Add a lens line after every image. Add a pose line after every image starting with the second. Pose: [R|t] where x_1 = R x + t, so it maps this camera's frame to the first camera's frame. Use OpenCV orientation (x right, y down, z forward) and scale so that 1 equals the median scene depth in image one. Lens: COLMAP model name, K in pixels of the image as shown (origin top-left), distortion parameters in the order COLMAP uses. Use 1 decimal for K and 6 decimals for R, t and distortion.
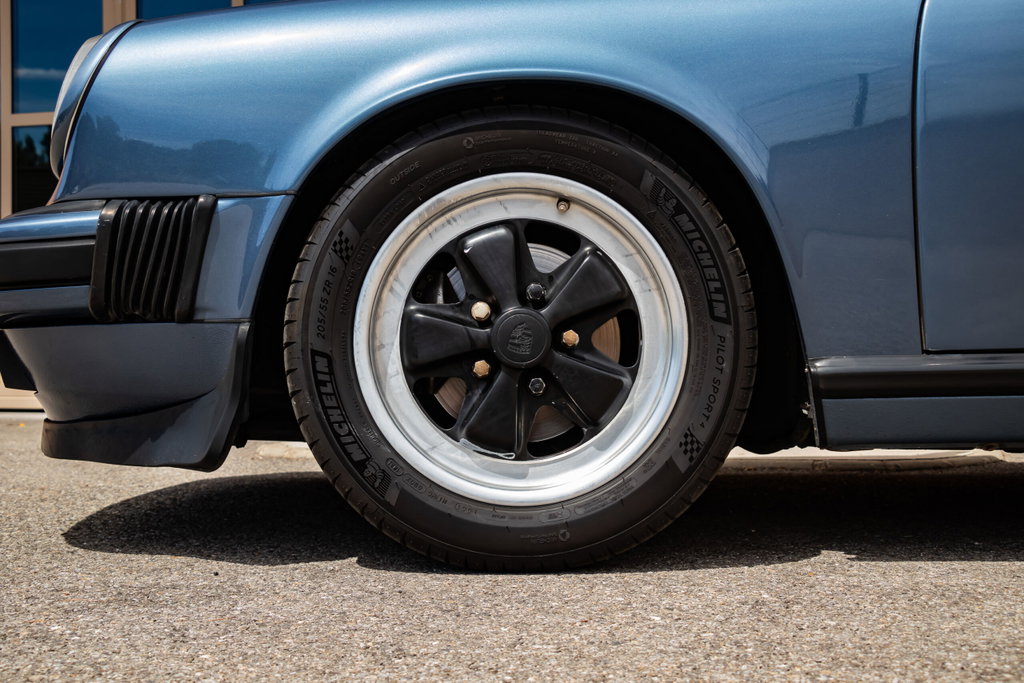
lens RADIAL K [[1317.4, 0, 511.8], [0, 1317.4, 339.5], [0, 0, 1]] dist [-0.037494, 0.000000]
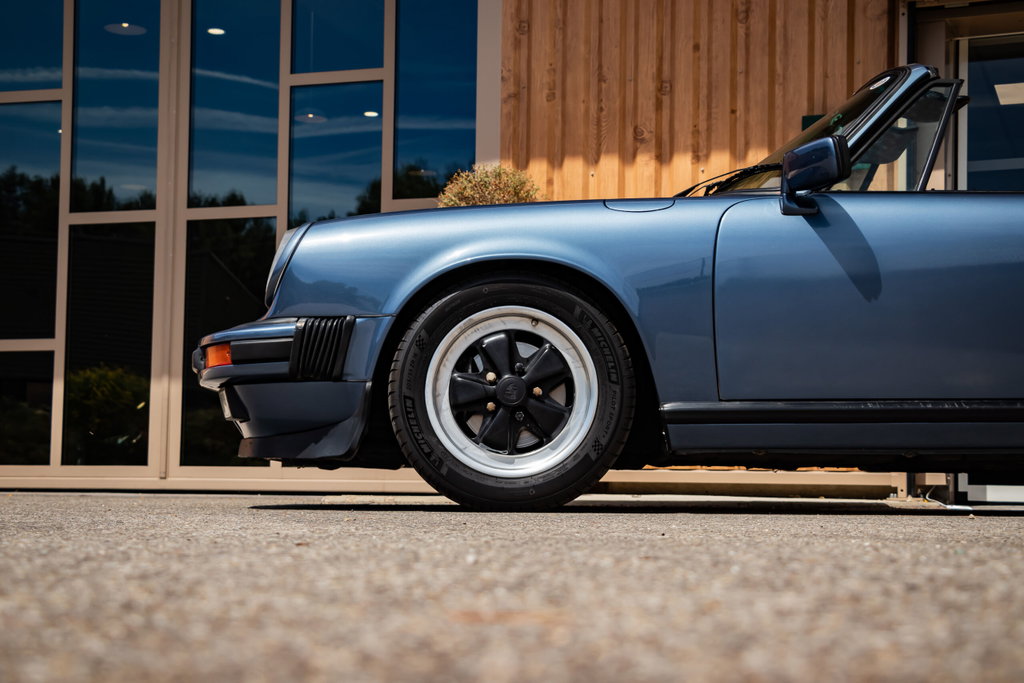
lens RADIAL K [[1676.1, 0, 508.0], [0, 1676.1, 338.9], [0, 0, 1]] dist [0.156610, 0.000000]
pose [[0.999593, 0.009277, -0.026979, 0.067754], [-0.011149, 0.997480, -0.070070, 0.095428], [0.026260, 0.070342, 0.997177, -1.465366]]
